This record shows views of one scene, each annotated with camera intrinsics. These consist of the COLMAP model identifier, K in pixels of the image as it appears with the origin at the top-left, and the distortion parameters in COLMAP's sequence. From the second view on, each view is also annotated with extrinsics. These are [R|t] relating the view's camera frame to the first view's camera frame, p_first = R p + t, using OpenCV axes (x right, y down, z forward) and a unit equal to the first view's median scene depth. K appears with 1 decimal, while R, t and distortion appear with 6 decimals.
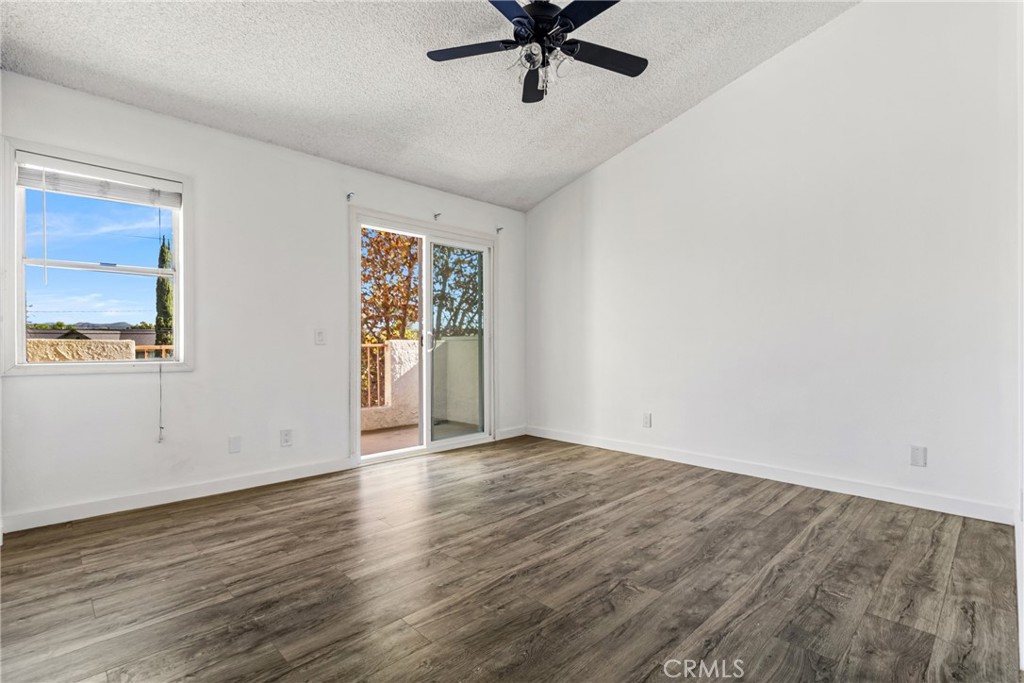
lens RADIAL K [[475.5, 0, 516.4], [0, 475.5, 342.9], [0, 0, 1]] dist [0.001595, 0.000847]
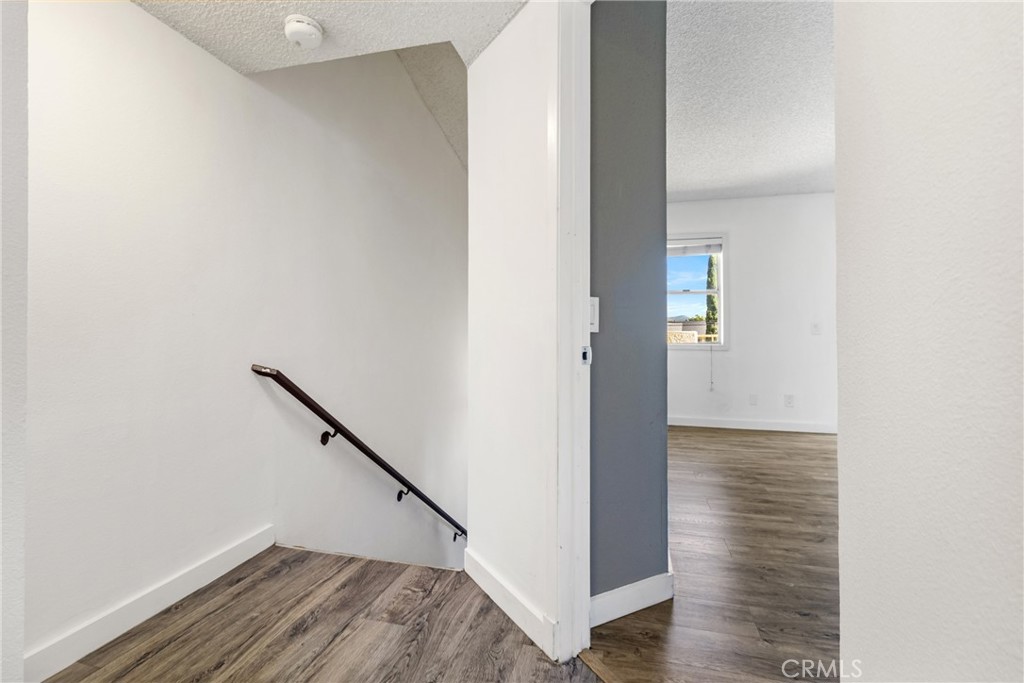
lens RADIAL K [[475.5, 0, 513.0], [0, 475.5, 337.6], [0, 0, 1]] dist [0.001595, 0.000847]
pose [[0.512522, 0.003359, -0.858668, 0.357046], [0.007991, 0.999930, 0.008681, -0.004765], [0.858637, -0.011311, 0.512459, -0.489867]]
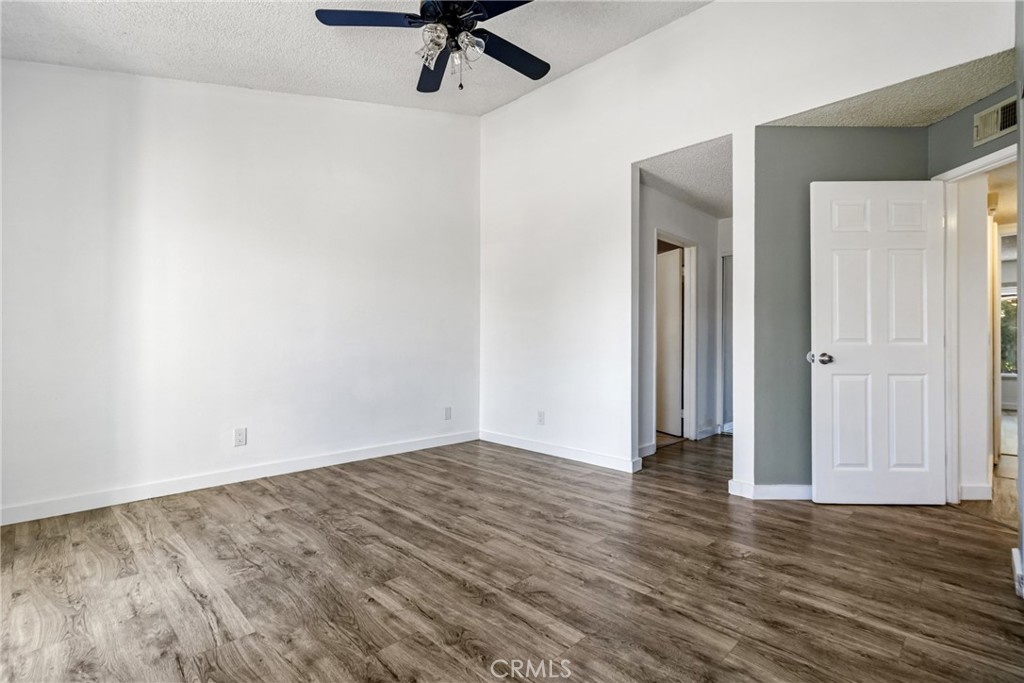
lens RADIAL K [[475.5, 0, 513.4], [0, 475.5, 342.9], [0, 0, 1]] dist [0.001595, 0.000847]
pose [[0.000160, 0.004241, 0.999991, -0.805767], [-0.008720, 0.999953, -0.004240, -0.002287], [-0.999962, -0.008719, 0.000197, 0.778539]]
